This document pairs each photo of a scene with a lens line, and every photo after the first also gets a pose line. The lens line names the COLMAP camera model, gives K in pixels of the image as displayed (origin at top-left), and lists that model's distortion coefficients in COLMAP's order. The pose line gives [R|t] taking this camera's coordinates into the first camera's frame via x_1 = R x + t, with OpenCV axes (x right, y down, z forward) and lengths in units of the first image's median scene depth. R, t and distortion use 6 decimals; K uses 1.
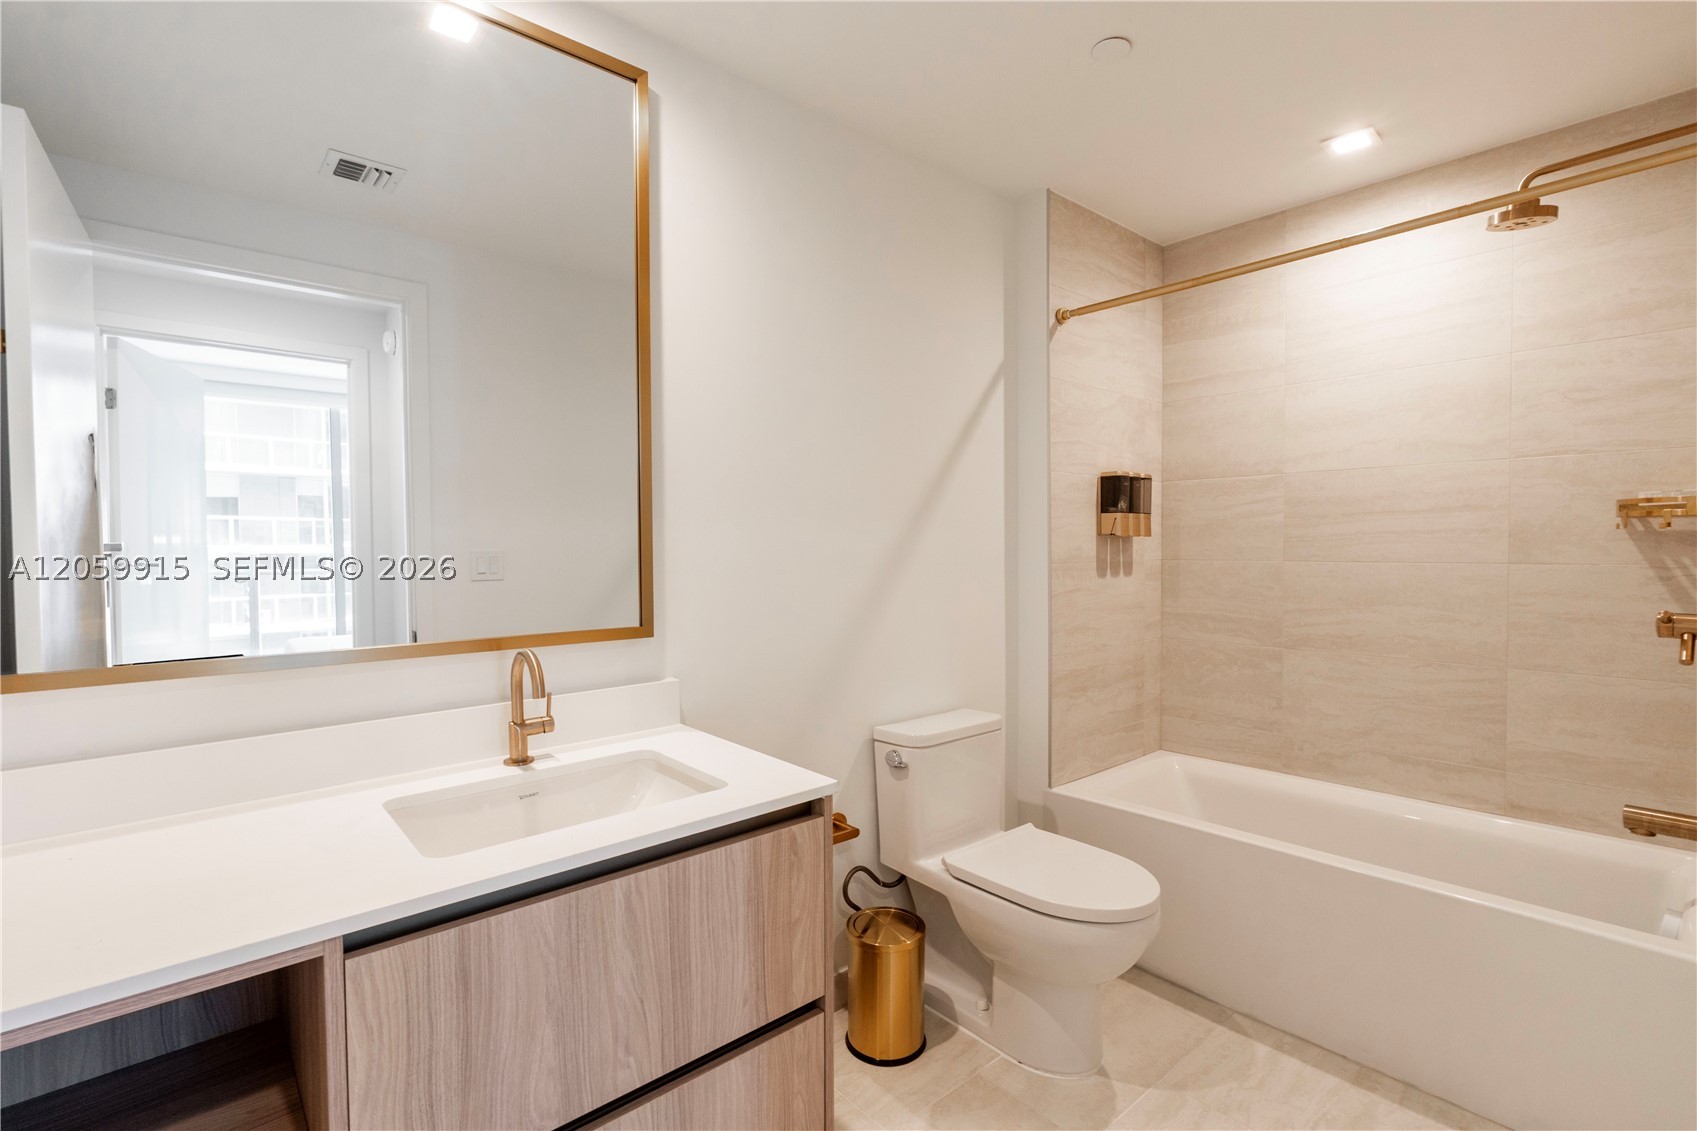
lens RADIAL K [[784.2, 0, 851.5], [0, 784.2, 565.6], [0, 0, 1]] dist [-0.002629, -0.000265]
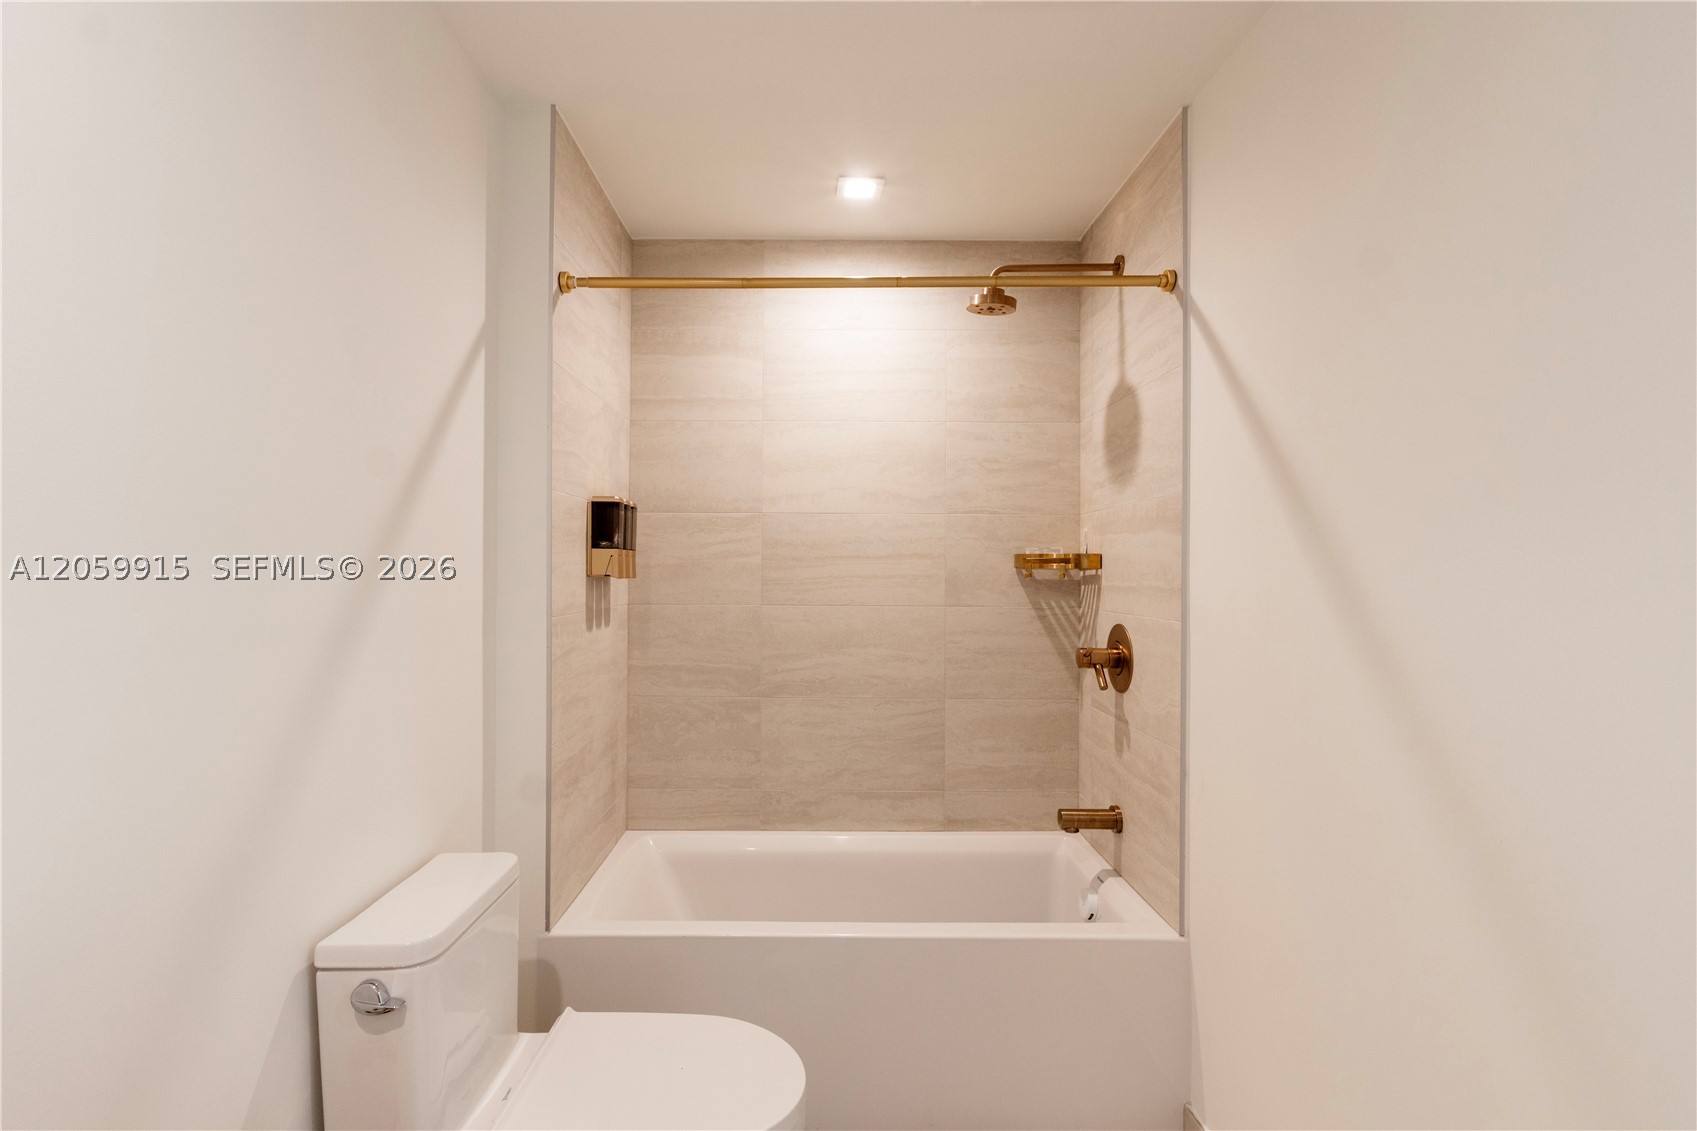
lens RADIAL K [[789.2, 0, 811.5], [0, 789.2, 565.4], [0, 0, 1]] dist [-0.003390, -0.000112]
pose [[0.672579, 0.015808, 0.739857, -0.121357], [0.009486, 0.999505, -0.029980, -0.025907], [-0.739965, 0.027182, 0.672096, 0.330661]]
